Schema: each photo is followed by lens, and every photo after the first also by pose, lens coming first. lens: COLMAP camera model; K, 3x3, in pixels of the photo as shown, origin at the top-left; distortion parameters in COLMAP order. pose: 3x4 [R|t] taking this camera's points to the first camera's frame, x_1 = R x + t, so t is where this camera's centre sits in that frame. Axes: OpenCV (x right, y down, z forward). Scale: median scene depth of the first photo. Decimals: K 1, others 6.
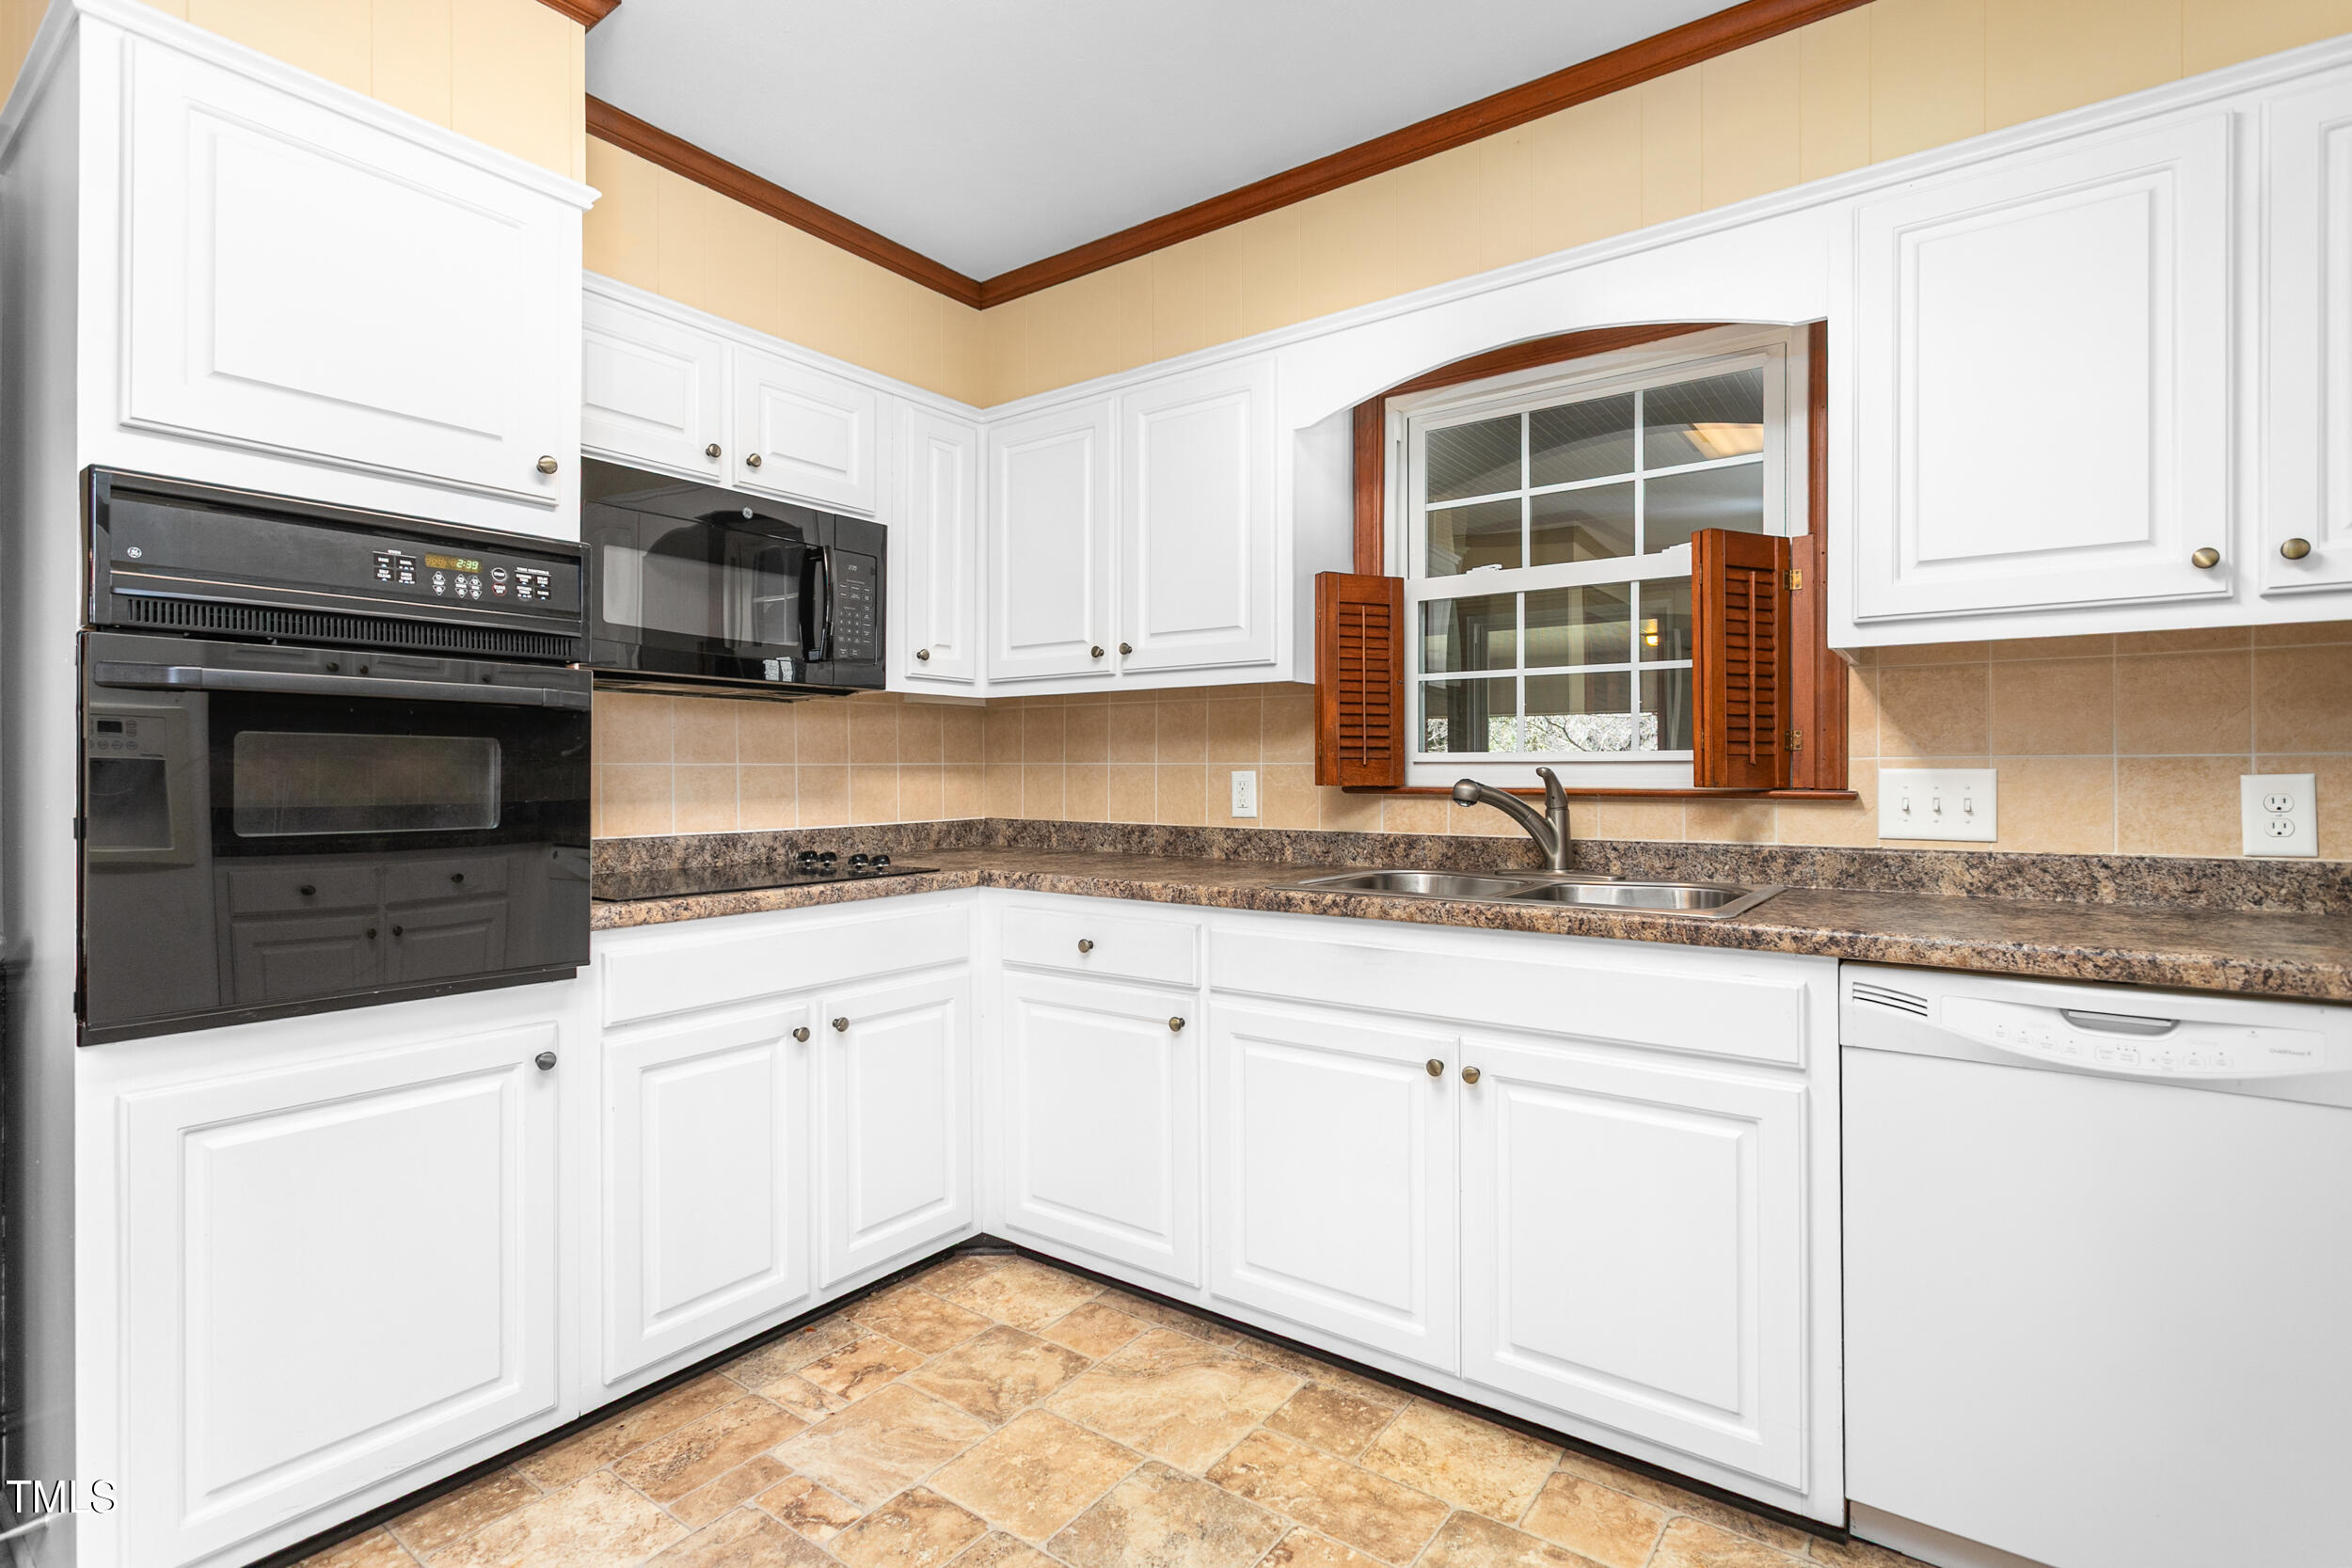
lens RADIAL K [[1131.2, 0, 1169.8], [0, 1131.2, 772.3], [0, 0, 1]] dist [0.000871, 0.001089]
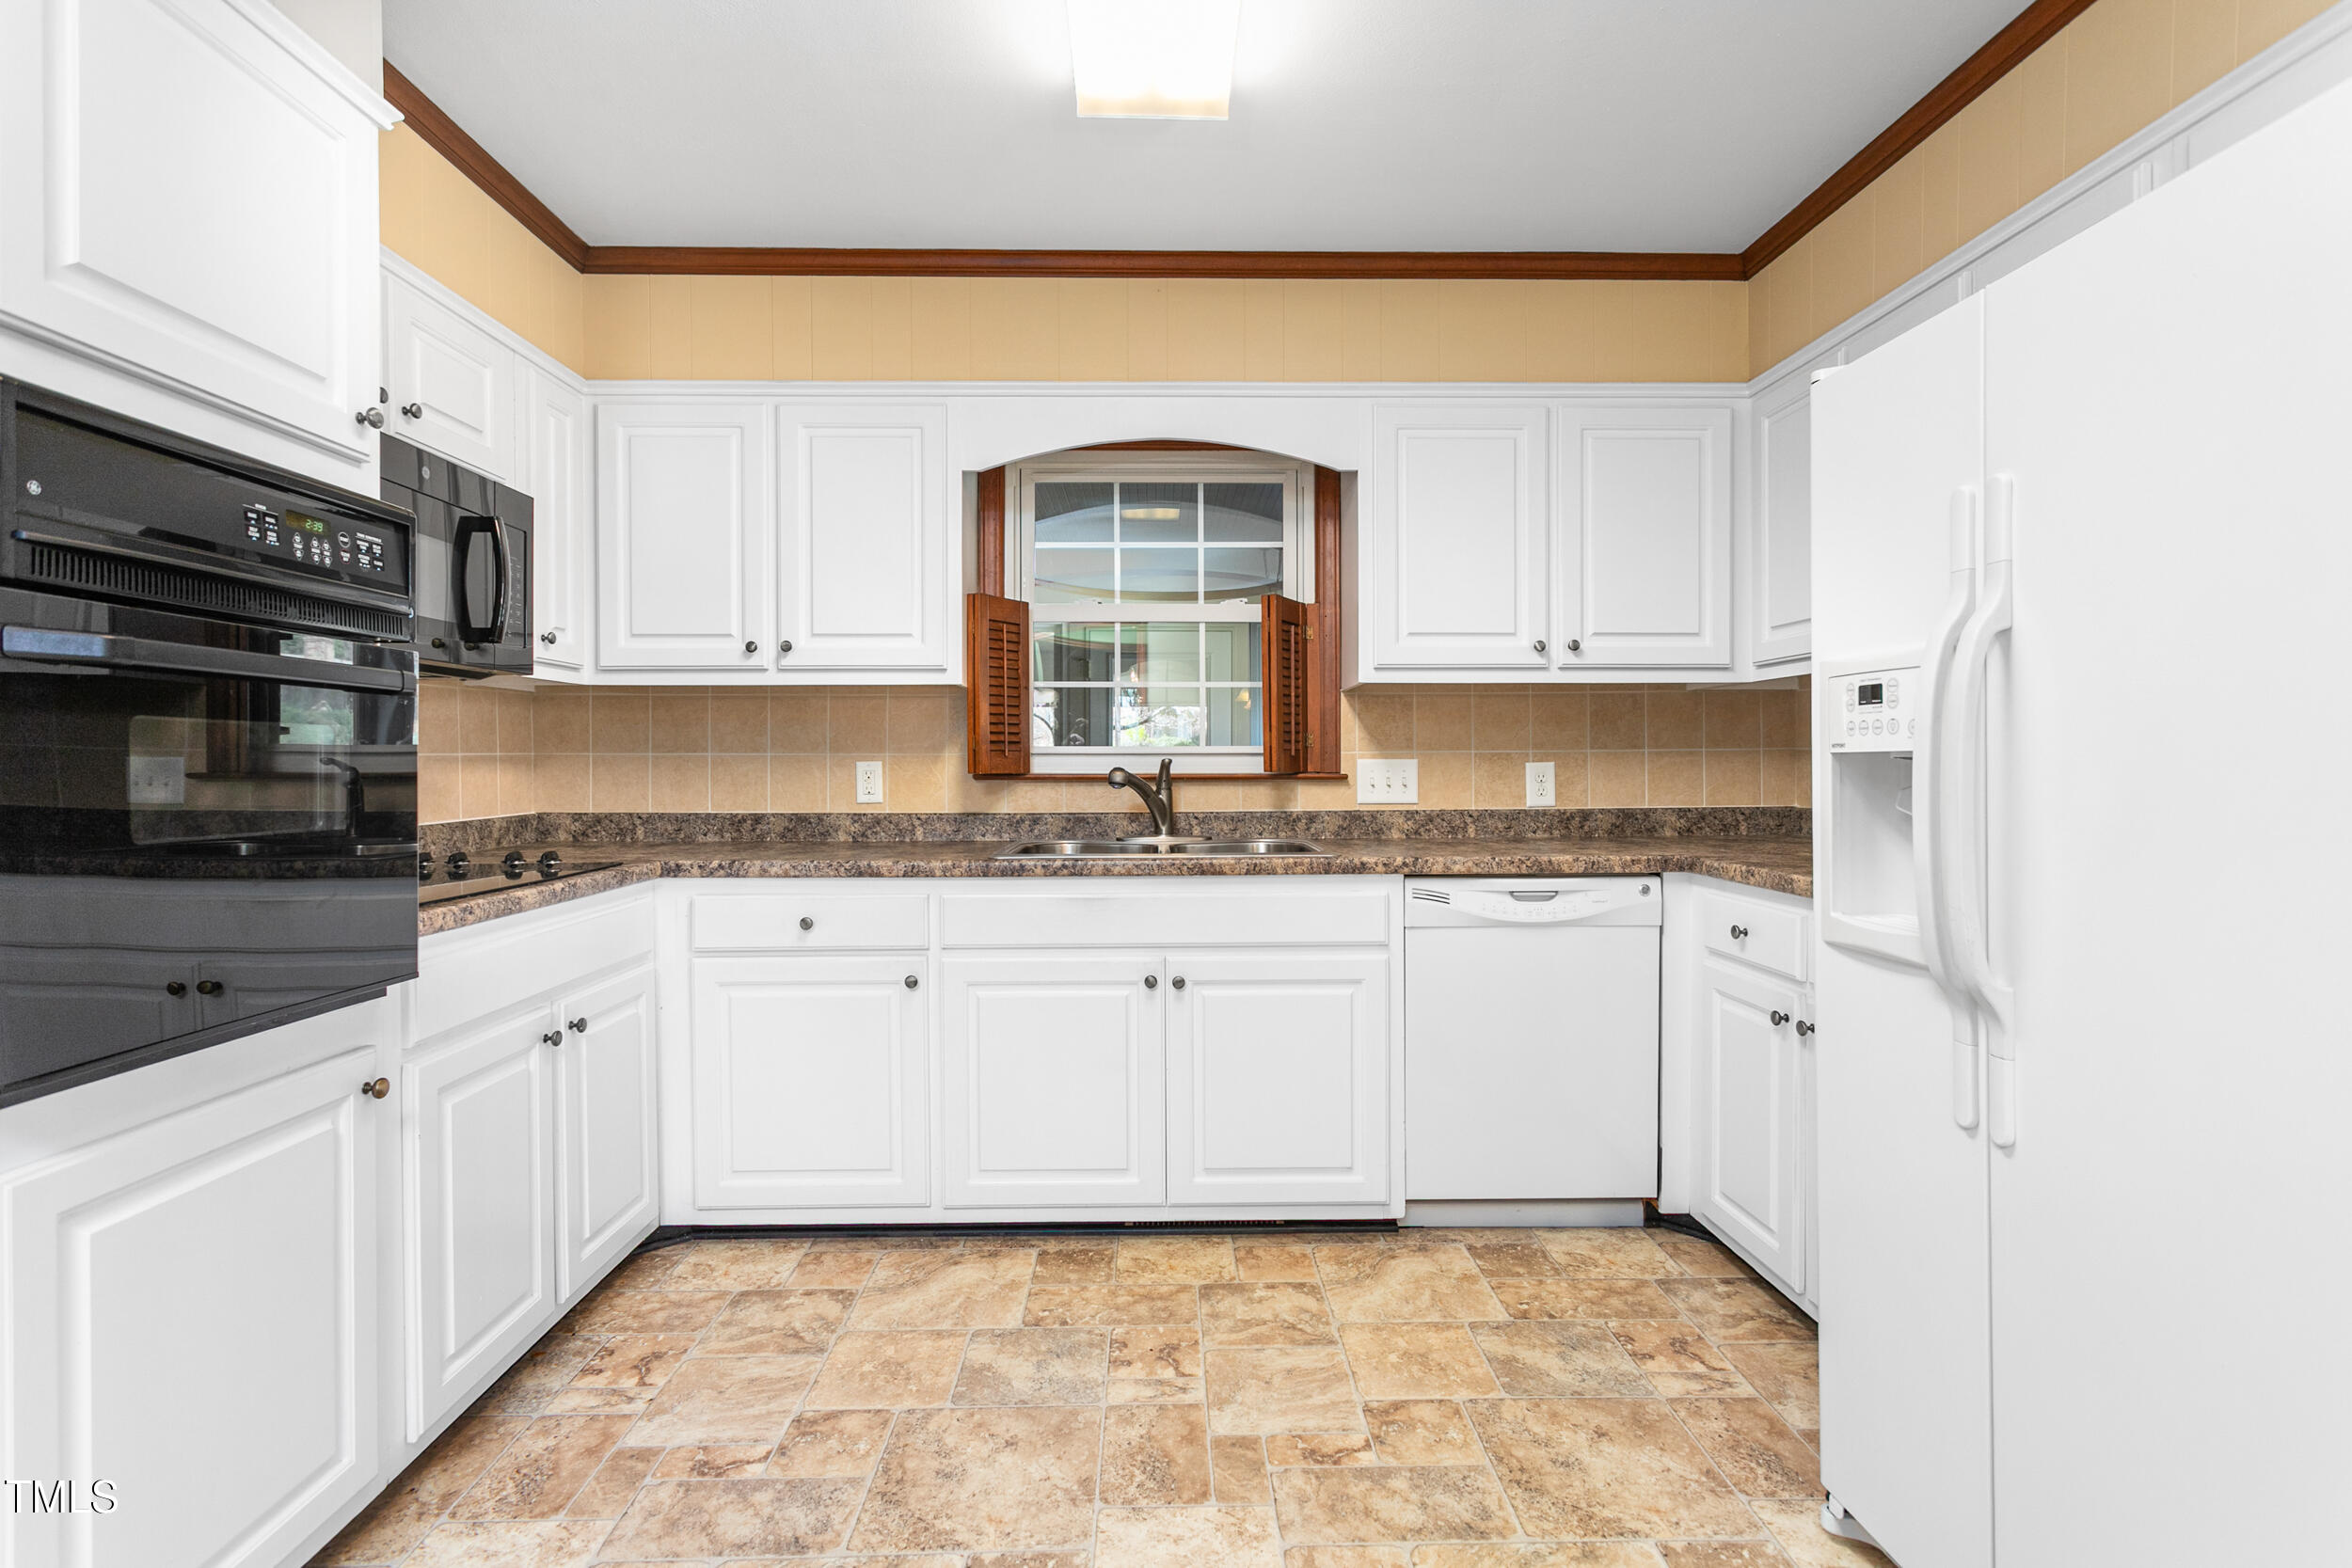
lens RADIAL K [[1131.2, 0, 1169.8], [0, 1131.2, 772.3], [0, 0, 1]] dist [0.000871, 0.001089]
pose [[0.792299, -0.007650, 0.610085, -0.522015], [0.001579, 0.999944, 0.010488, -0.002053], [-0.610131, -0.007346, 0.792266, -0.074051]]
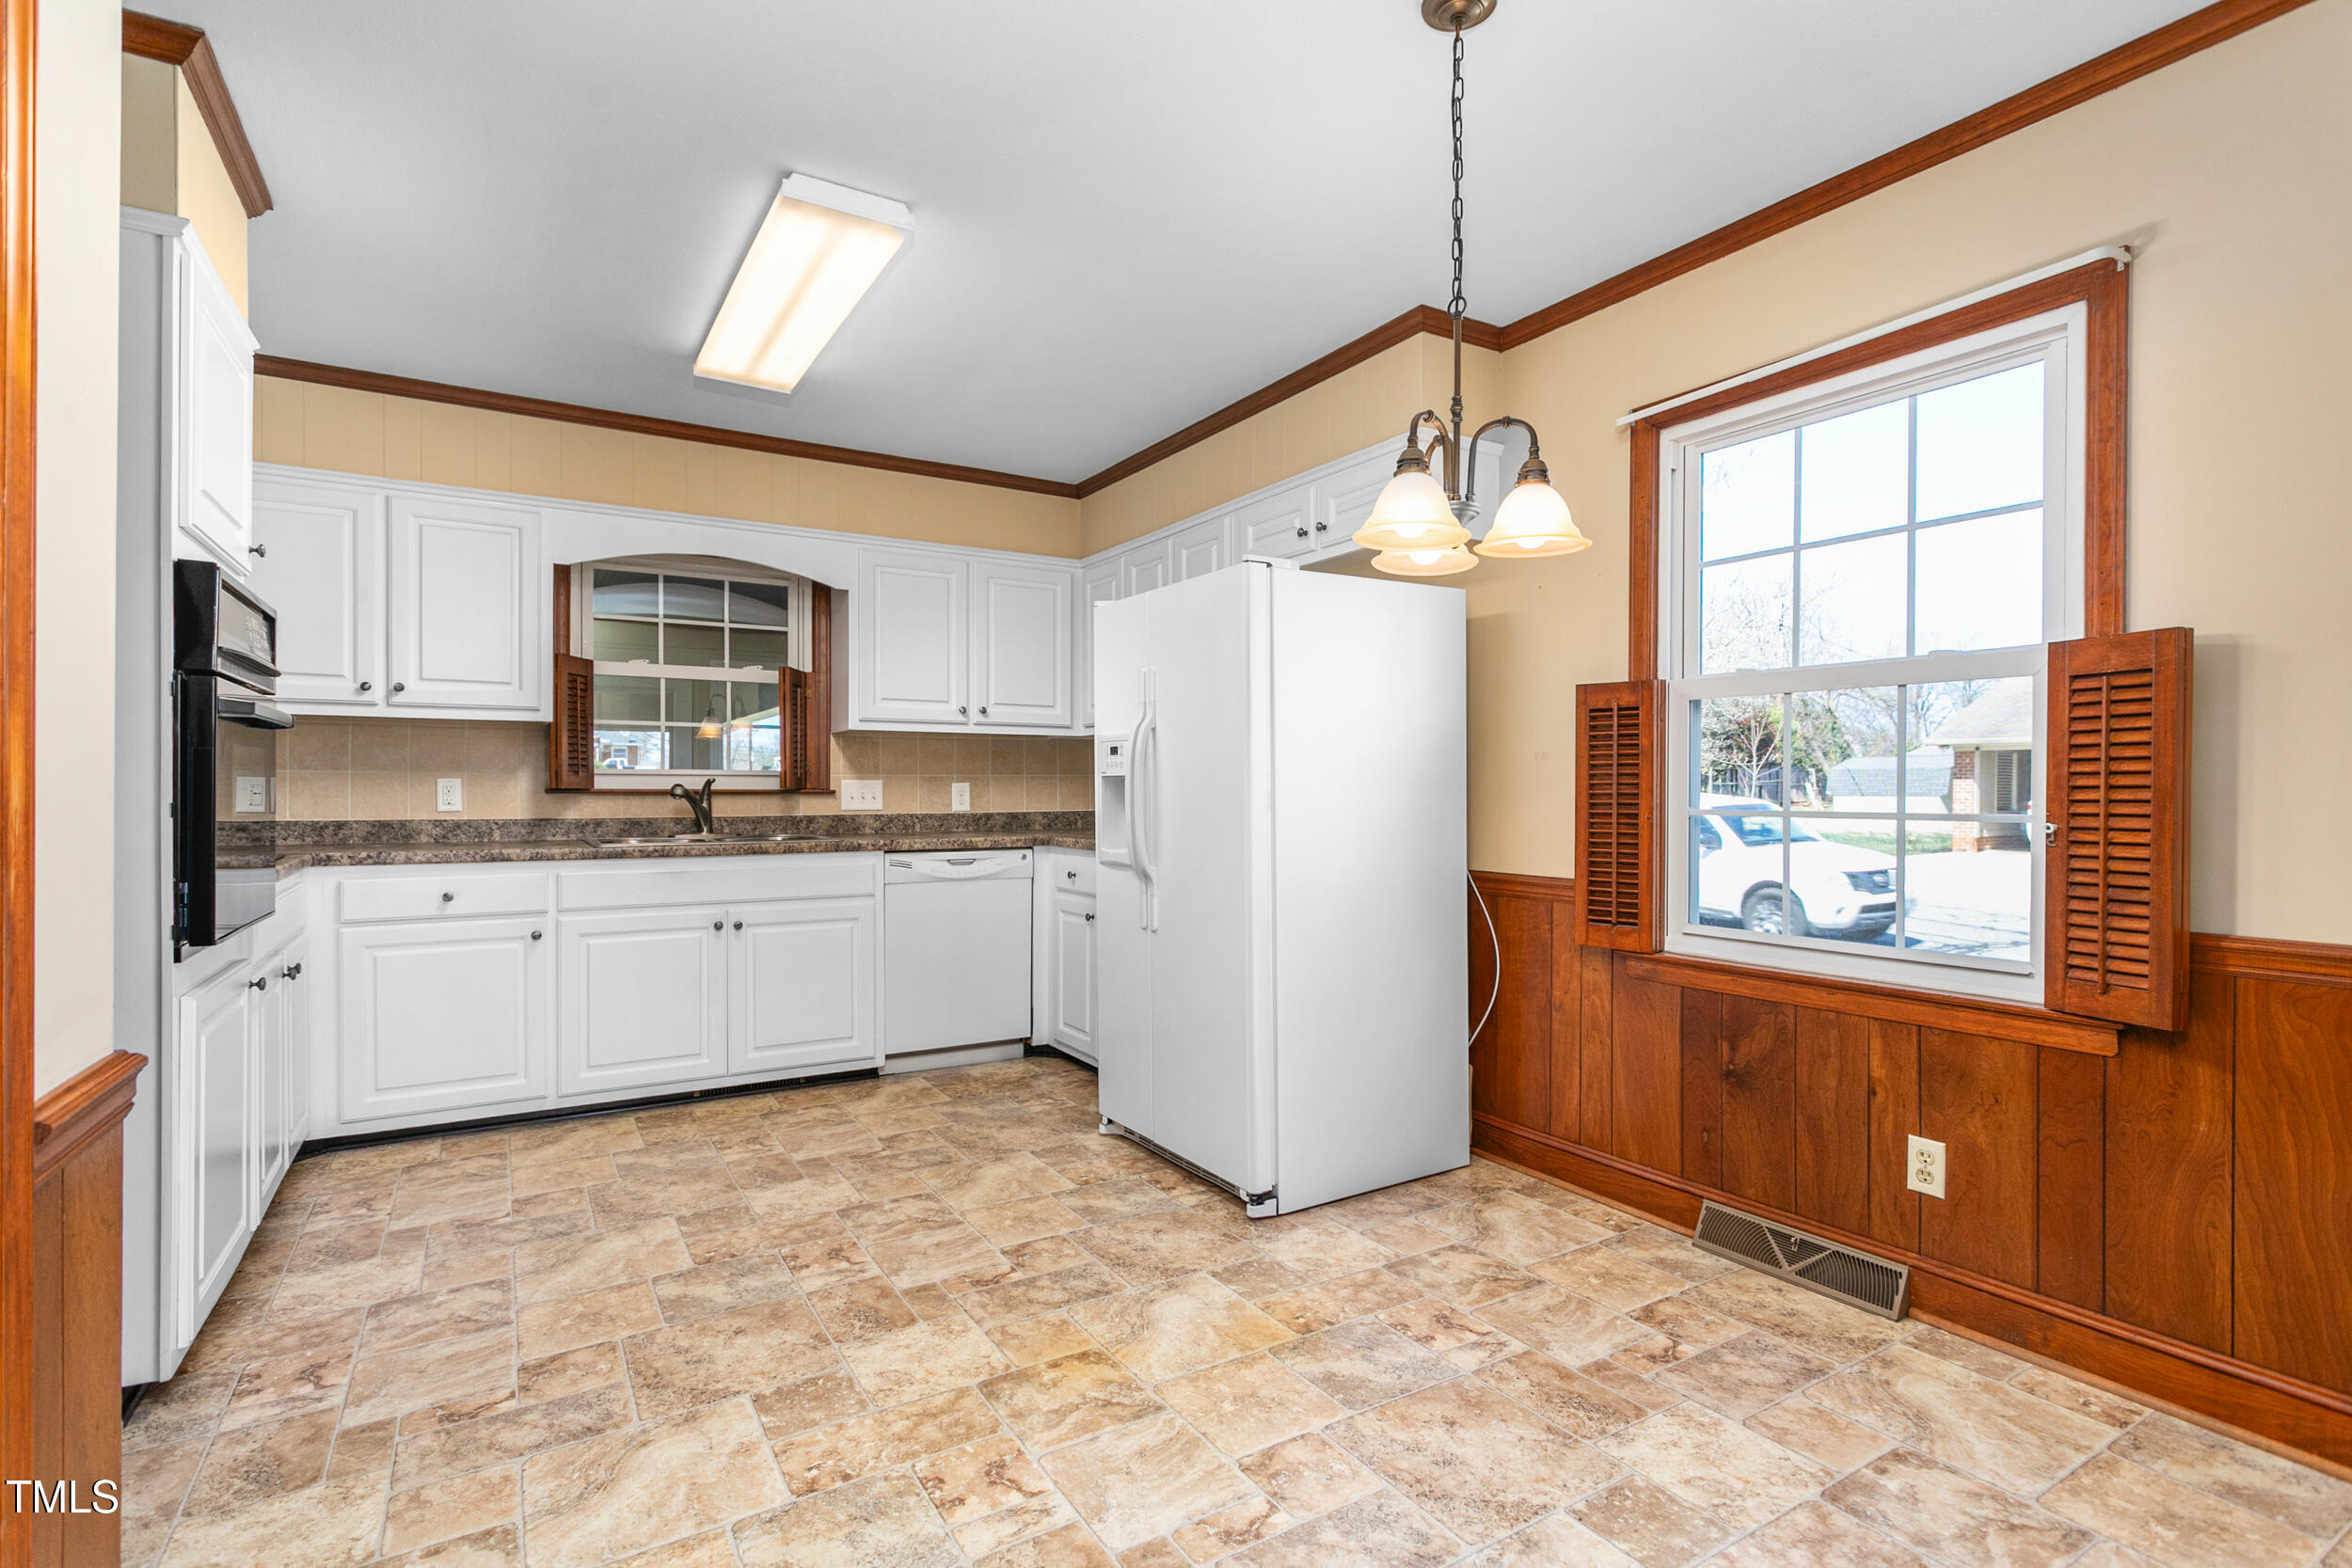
lens RADIAL K [[1131.5, 0, 1166.9], [0, 1131.5, 793.8], [0, 0, 1]] dist [-0.000329, 0.010301]
pose [[0.381000, -0.003671, 0.924568, -1.224760], [-0.002967, 0.999982, 0.005193, 0.010927], [-0.924570, -0.004722, 0.380982, -0.472720]]
